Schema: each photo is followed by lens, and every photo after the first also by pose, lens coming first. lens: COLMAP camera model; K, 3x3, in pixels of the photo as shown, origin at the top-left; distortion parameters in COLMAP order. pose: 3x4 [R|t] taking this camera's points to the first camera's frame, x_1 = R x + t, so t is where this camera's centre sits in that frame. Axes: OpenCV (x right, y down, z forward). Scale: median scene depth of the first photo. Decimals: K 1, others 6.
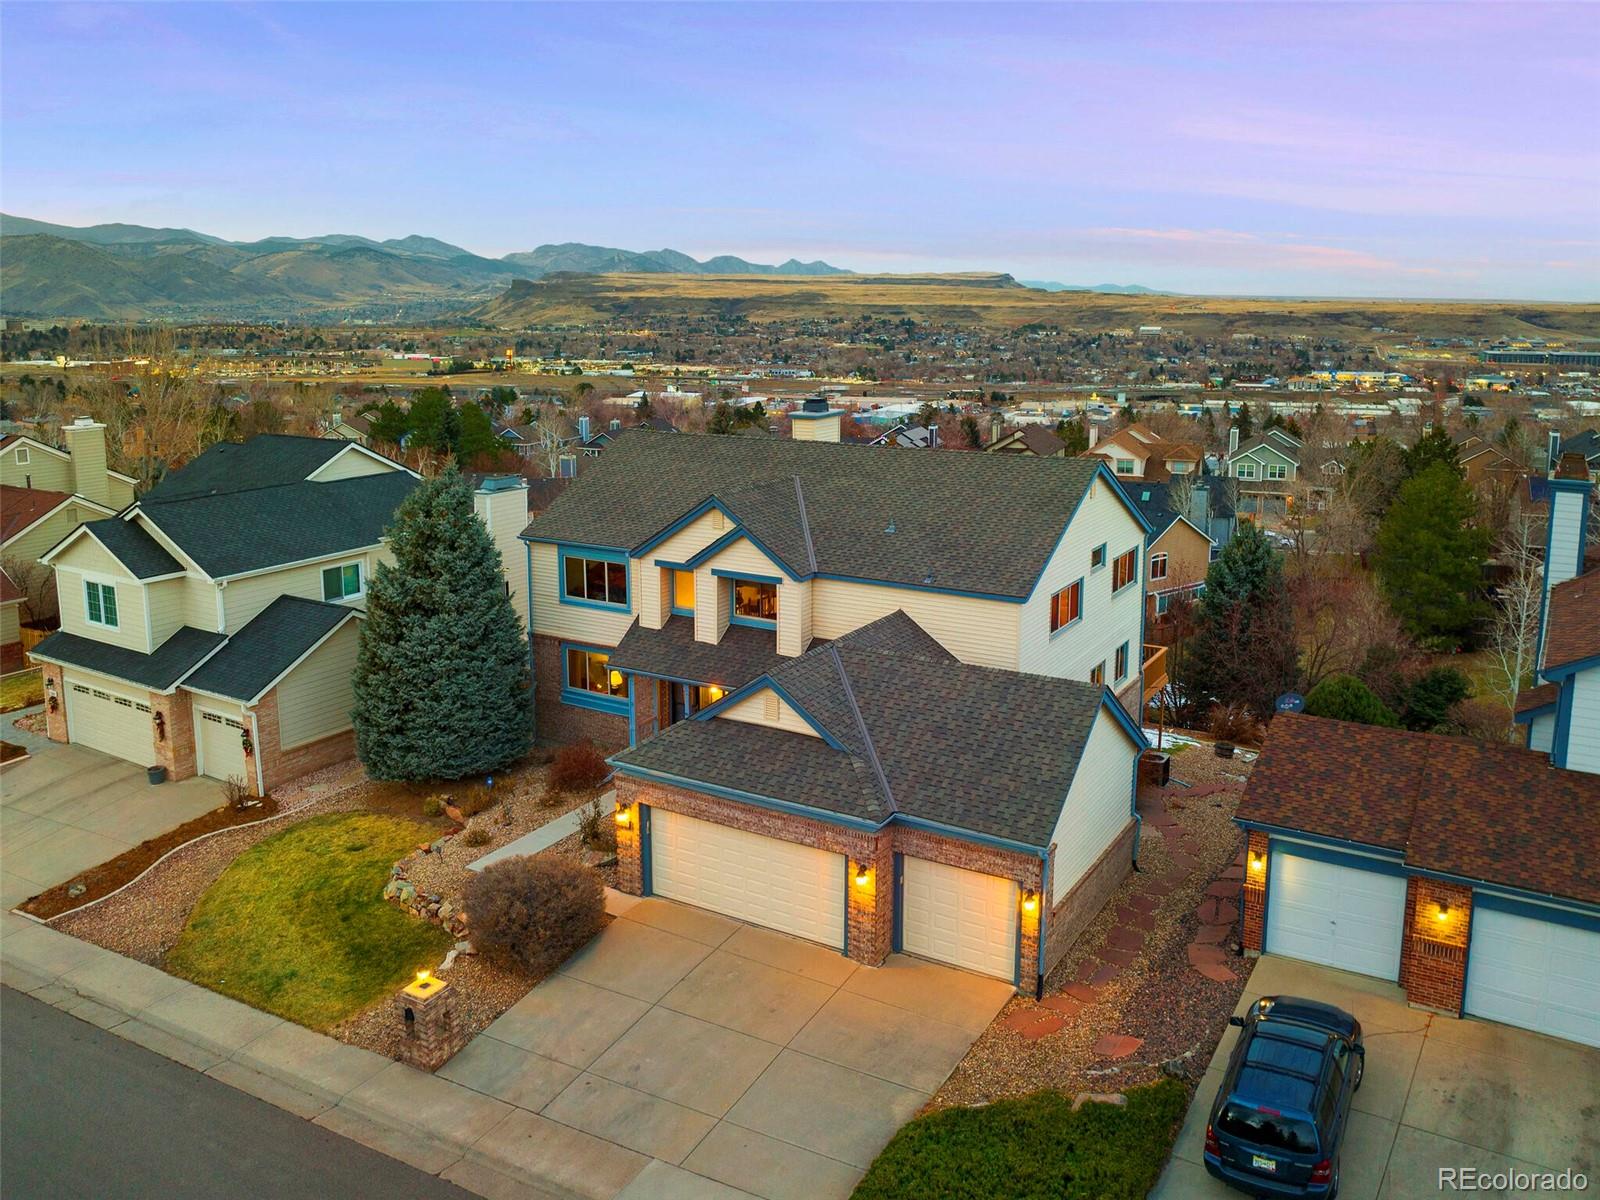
lens RADIAL K [[1257.7, 0, 806.9], [0, 1257.7, 496.5], [0, 0, 1]] dist [-0.044606, 0.019159]
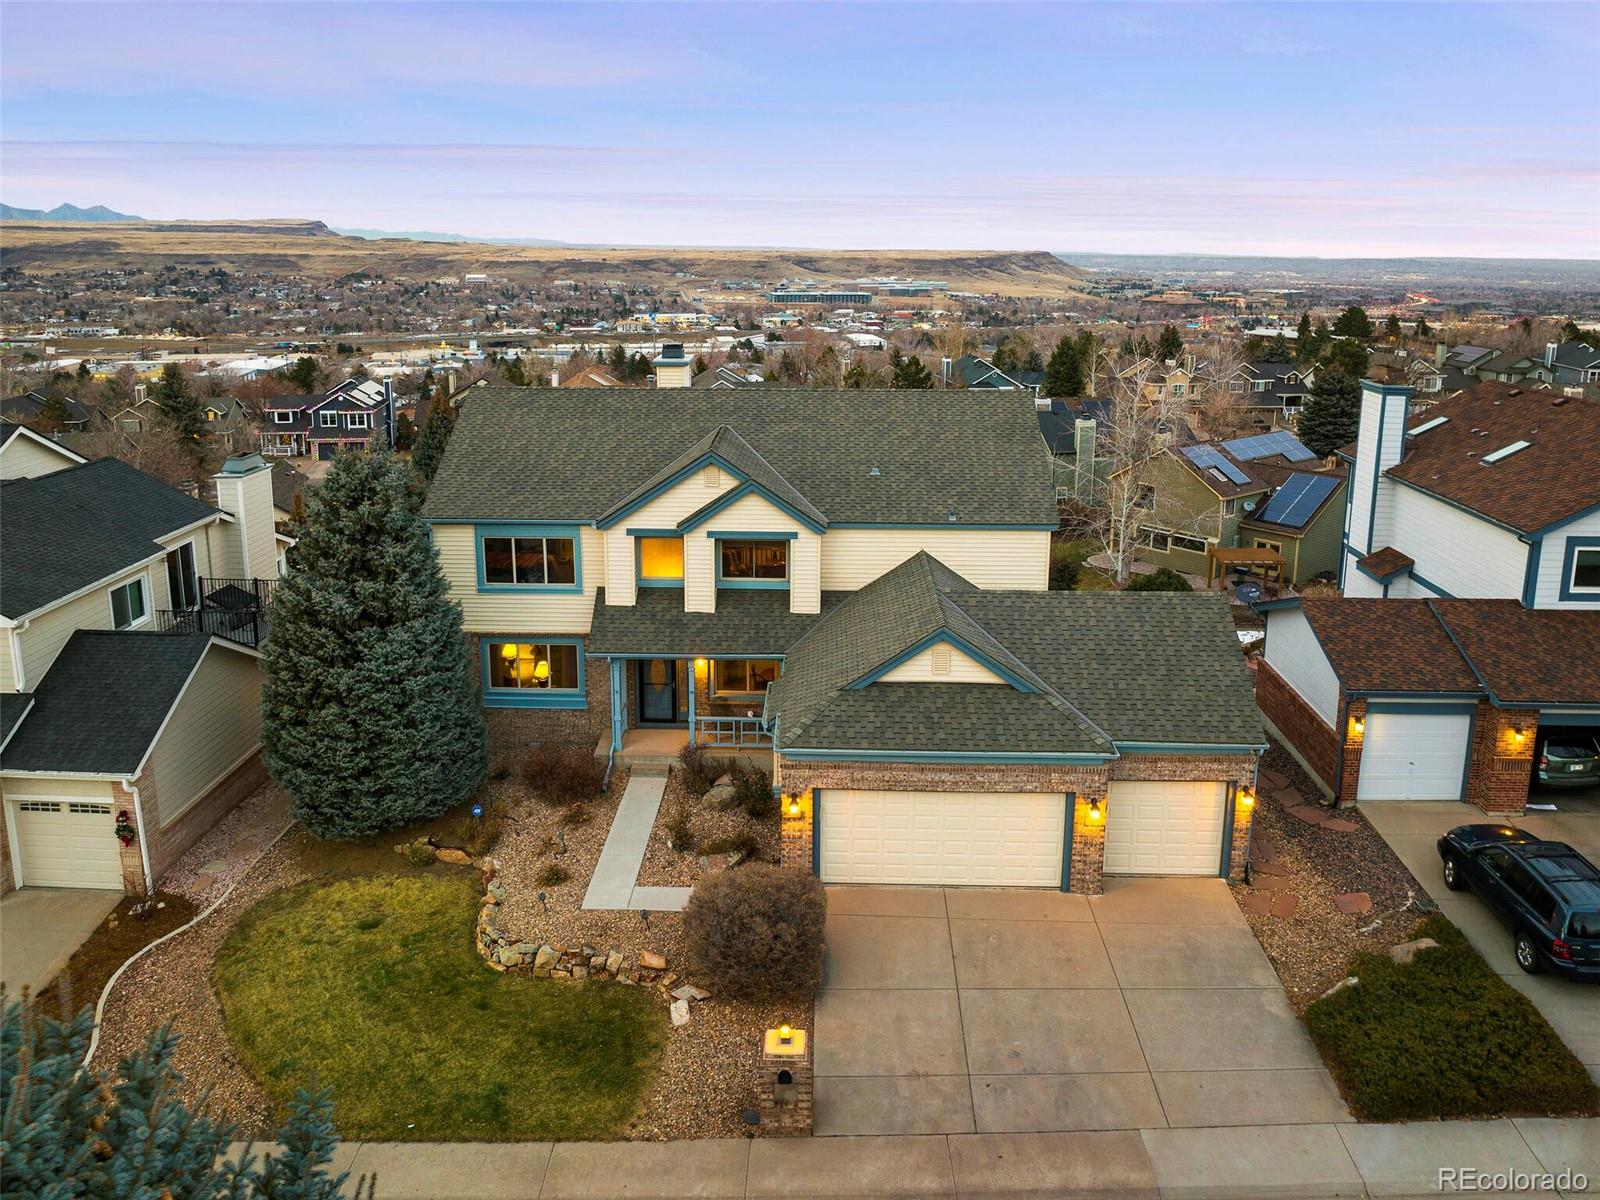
lens RADIAL K [[1227.8, 0, 795.7], [0, 1227.8, 503.0], [0, 0, 1]] dist [-0.040666, 0.000041]
pose [[0.877769, -0.093913, 0.469789, -0.445871], [0.070128, 0.995223, 0.067920, -0.019483], [-0.473924, -0.026673, 0.880162, 0.186334]]
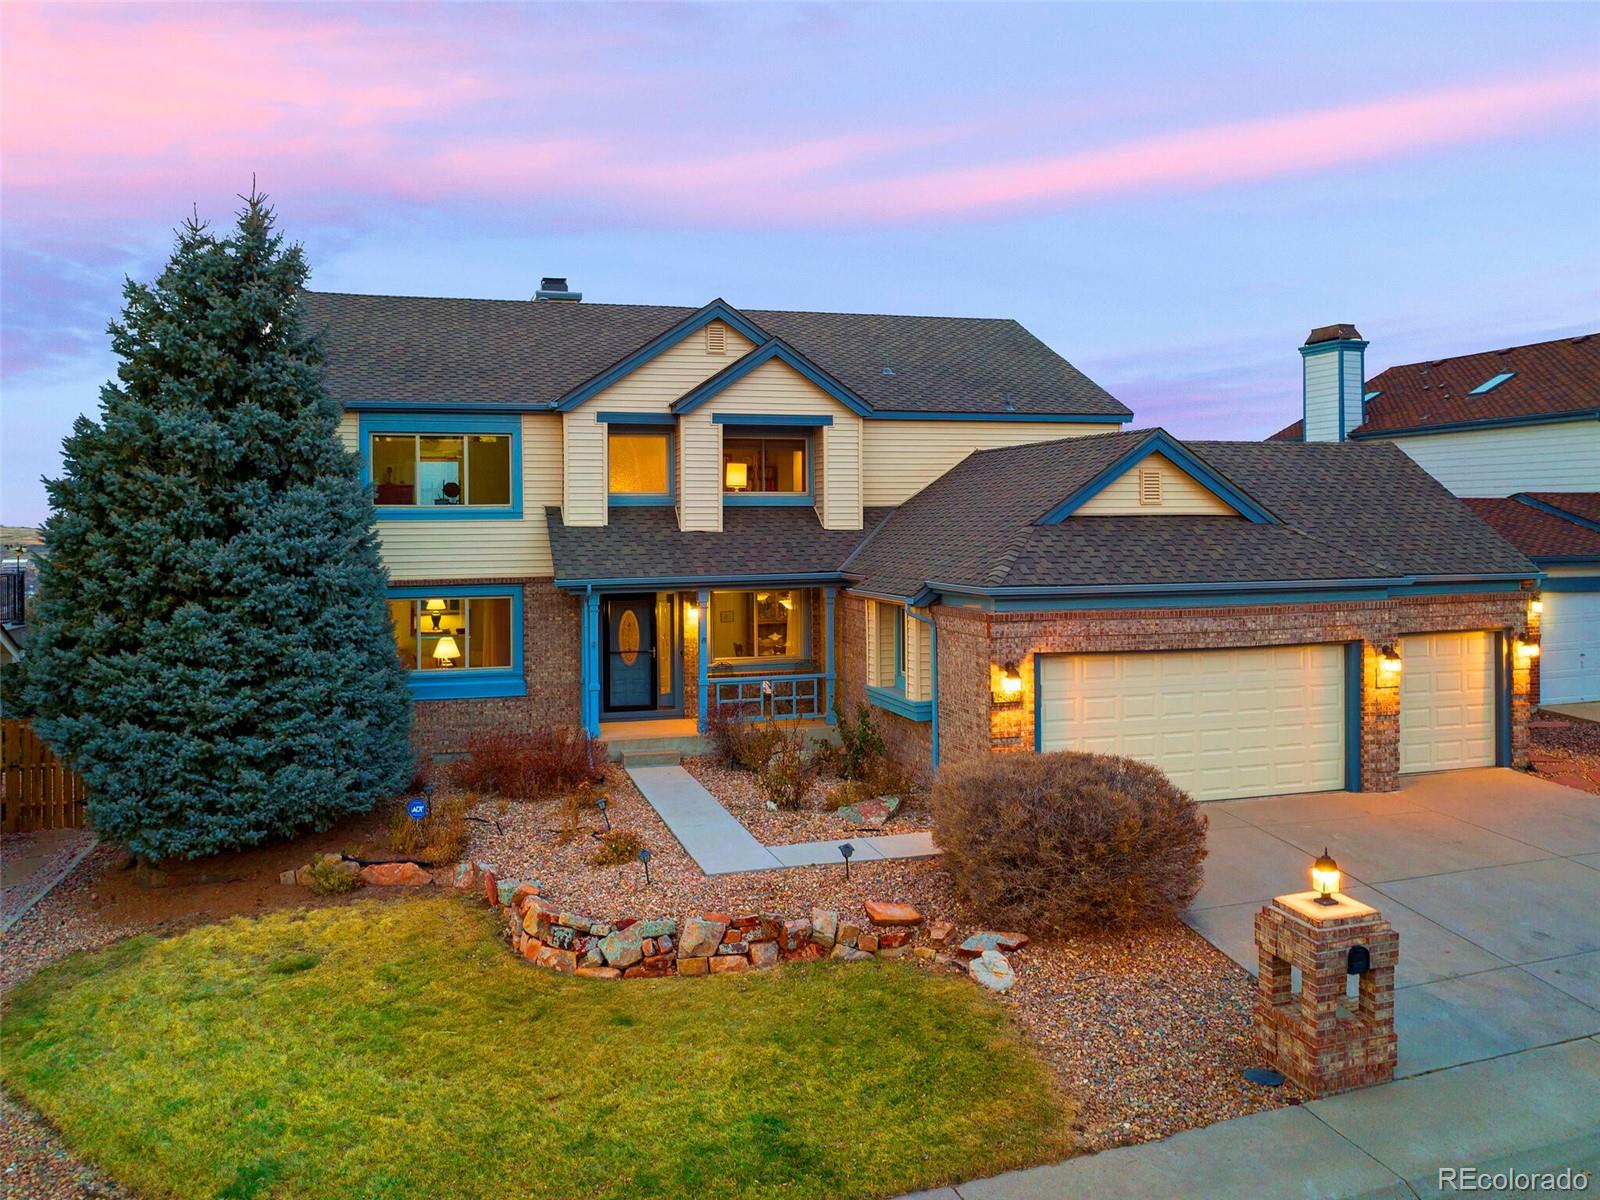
lens RADIAL K [[1240.7, 0, 781.3], [0, 1240.7, 521.1], [0, 0, 1]] dist [-0.044418, 0.003220]
pose [[0.695489, -0.009653, 0.718472, -0.526702], [0.117644, 0.987946, -0.100608, 0.185874], [-0.708841, 0.154496, 0.688241, 0.547960]]
